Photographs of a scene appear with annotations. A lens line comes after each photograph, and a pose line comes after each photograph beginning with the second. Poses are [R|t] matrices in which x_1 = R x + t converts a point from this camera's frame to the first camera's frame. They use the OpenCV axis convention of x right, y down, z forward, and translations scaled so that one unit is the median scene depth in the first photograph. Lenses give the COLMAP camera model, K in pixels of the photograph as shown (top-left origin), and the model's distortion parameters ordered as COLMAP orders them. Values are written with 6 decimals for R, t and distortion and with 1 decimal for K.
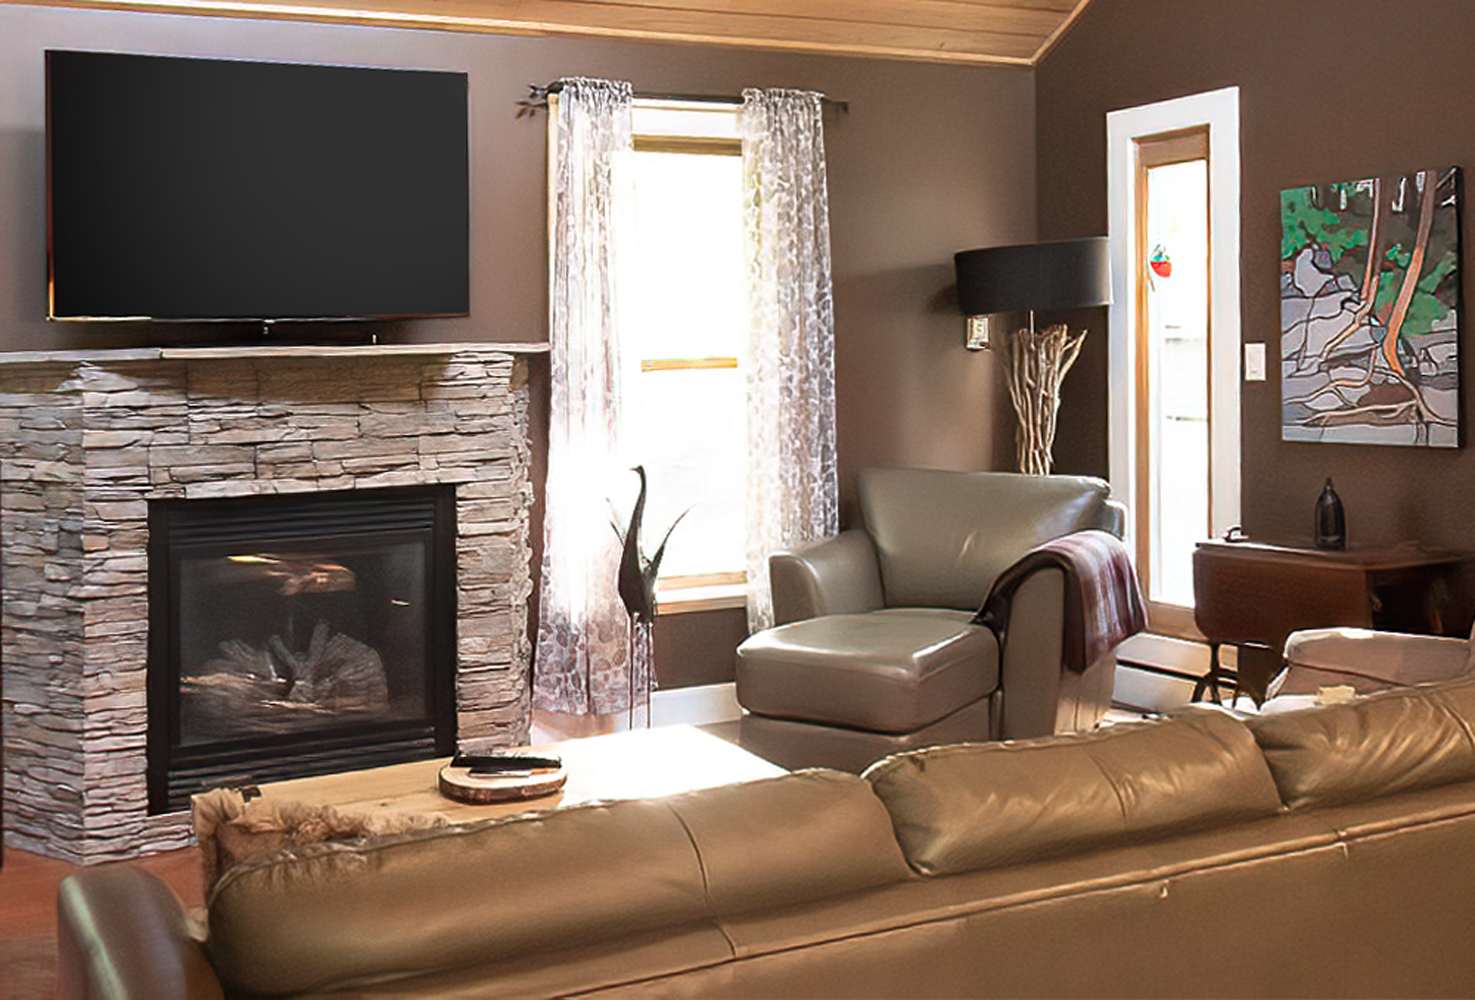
lens RADIAL K [[1377.3, 0, 737.9], [0, 1377.3, 364.6], [0, 0, 1]] dist [0.013596, -0.000073]
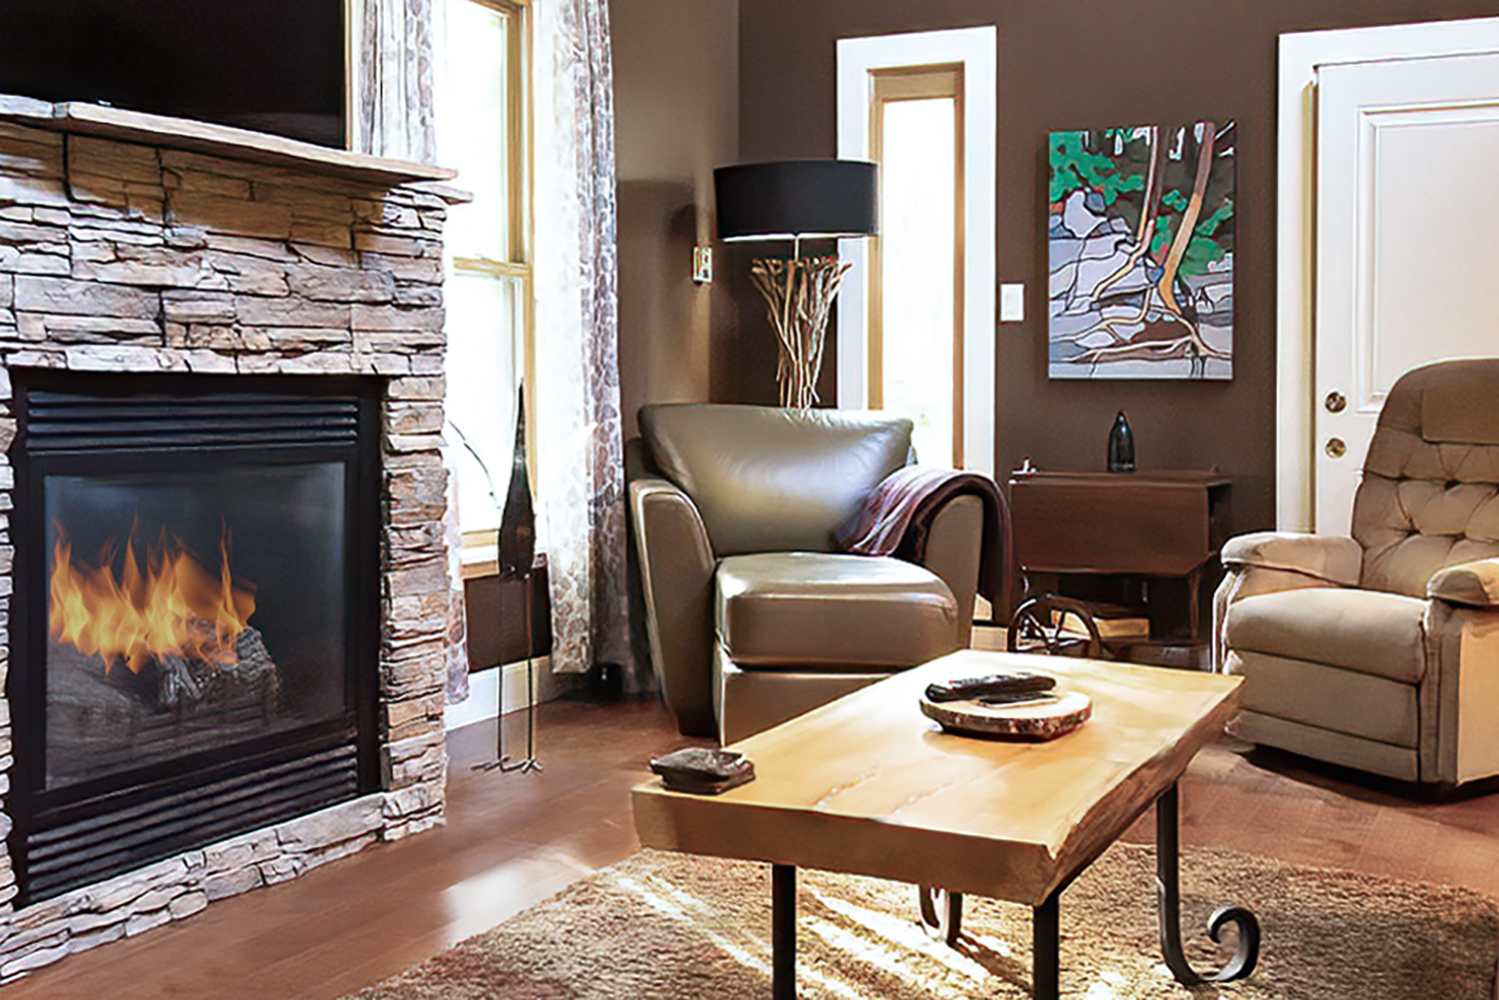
lens RADIAL K [[1412.6, 0, 751.0], [0, 1412.6, 427.6], [0, 0, 1]] dist [0.009829, 0.006302]
pose [[0.829937, 0.010563, 0.557757, -0.398838], [-0.025581, 0.999490, 0.019136, 0.082935], [-0.557270, -0.030150, 0.829783, 0.272554]]
